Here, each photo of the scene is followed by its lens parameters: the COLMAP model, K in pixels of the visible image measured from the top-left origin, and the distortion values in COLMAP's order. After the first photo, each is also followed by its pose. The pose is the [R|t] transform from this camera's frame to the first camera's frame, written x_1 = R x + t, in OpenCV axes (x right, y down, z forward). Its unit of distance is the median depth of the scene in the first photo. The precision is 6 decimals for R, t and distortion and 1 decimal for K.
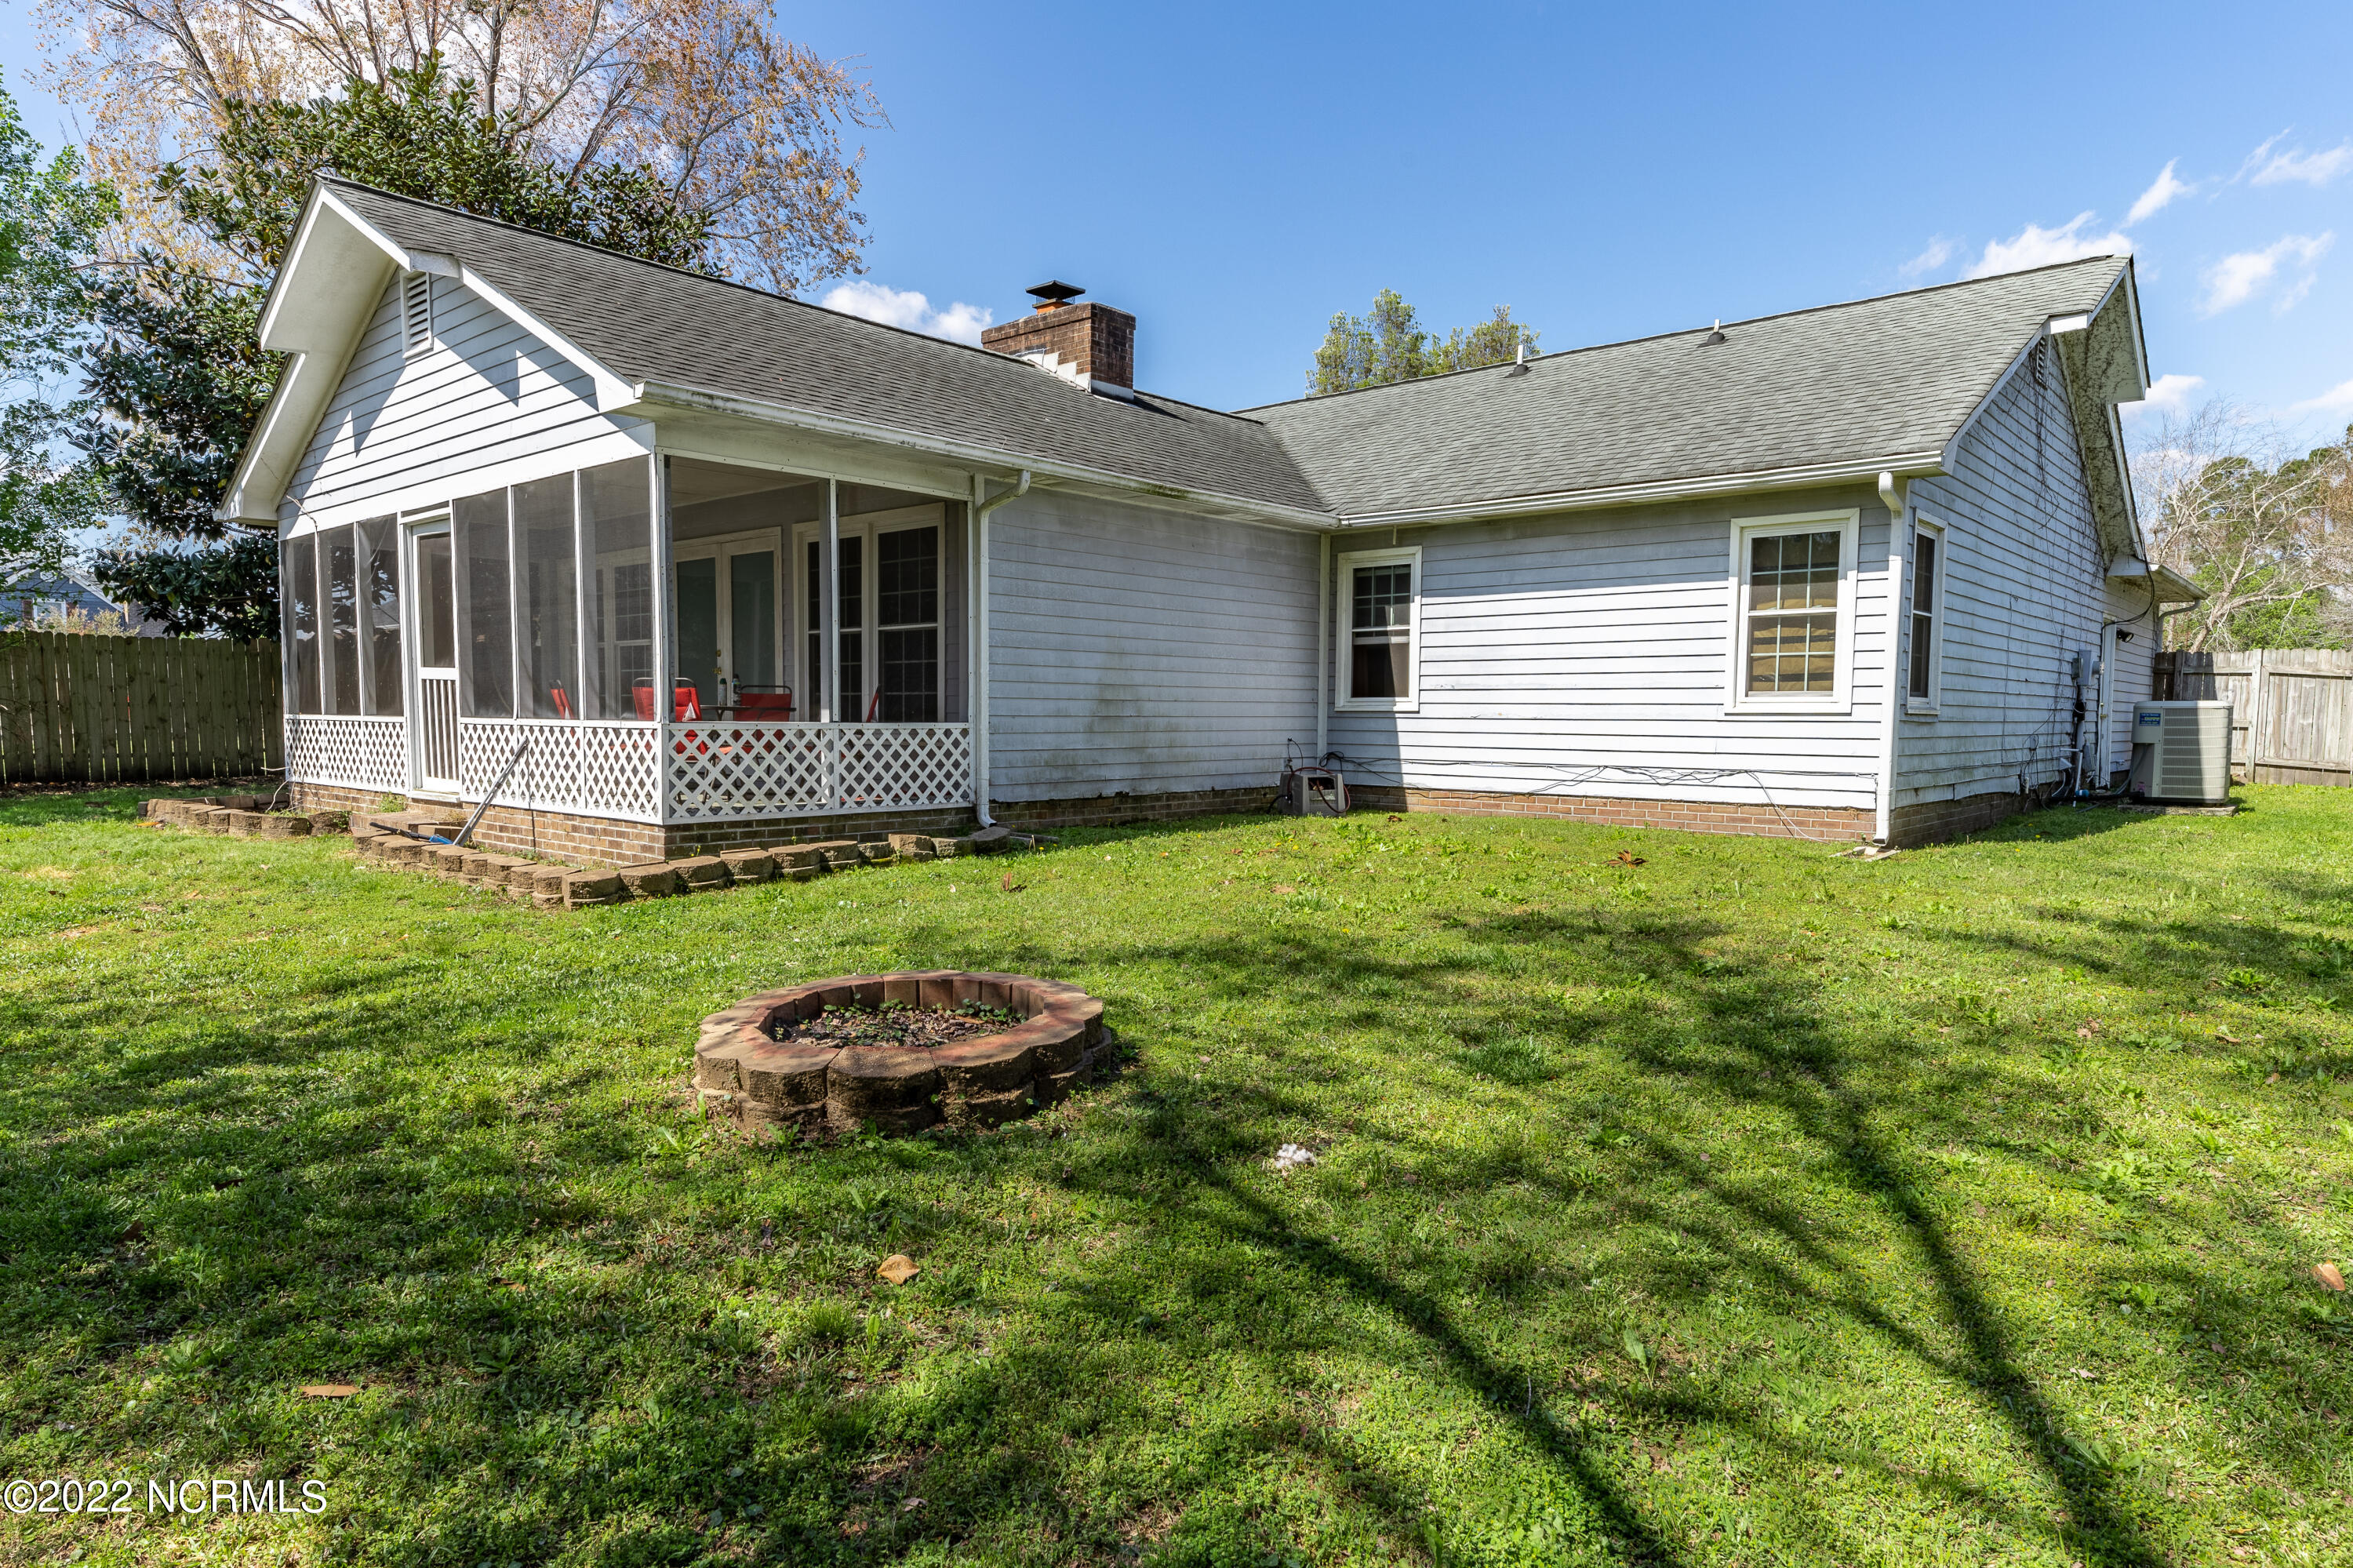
lens RADIAL K [[1352.1, 0, 1176.5], [0, 1352.1, 784.0], [0, 0, 1]] dist [0.000994, 0.000102]
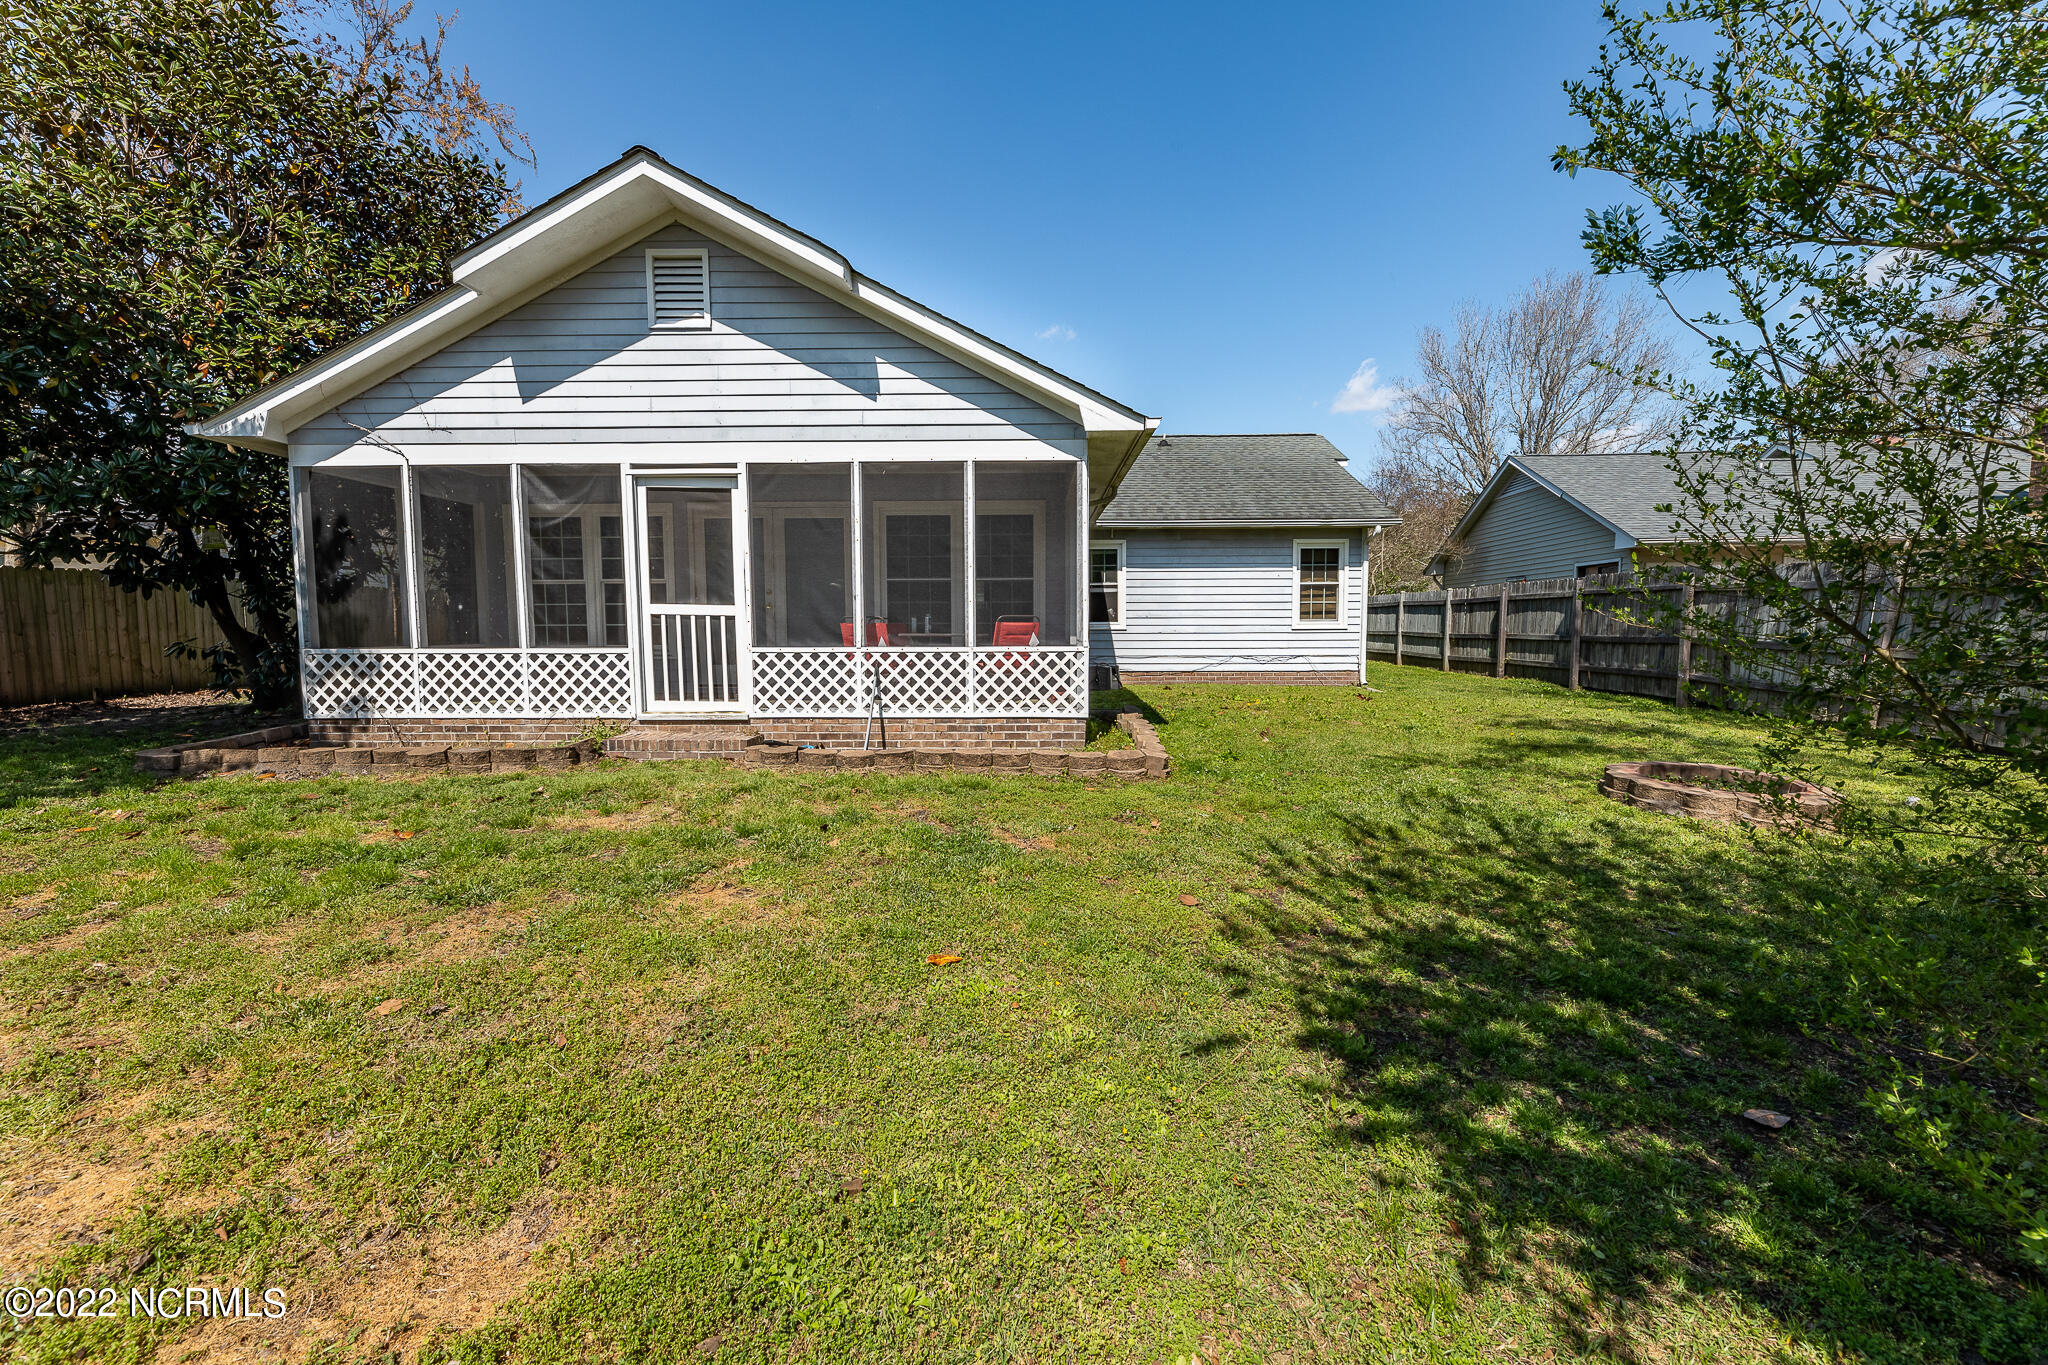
lens RADIAL K [[833.3, 0, 972.4], [0, 833.3, 669.0], [0, 0, 1]] dist [-0.012081, -0.000006]
pose [[0.763950, -0.044610, 0.643732, -0.847166], [0.043683, 0.998894, 0.017381, -0.034507], [-0.643795, 0.014842, 0.765054, 0.317373]]
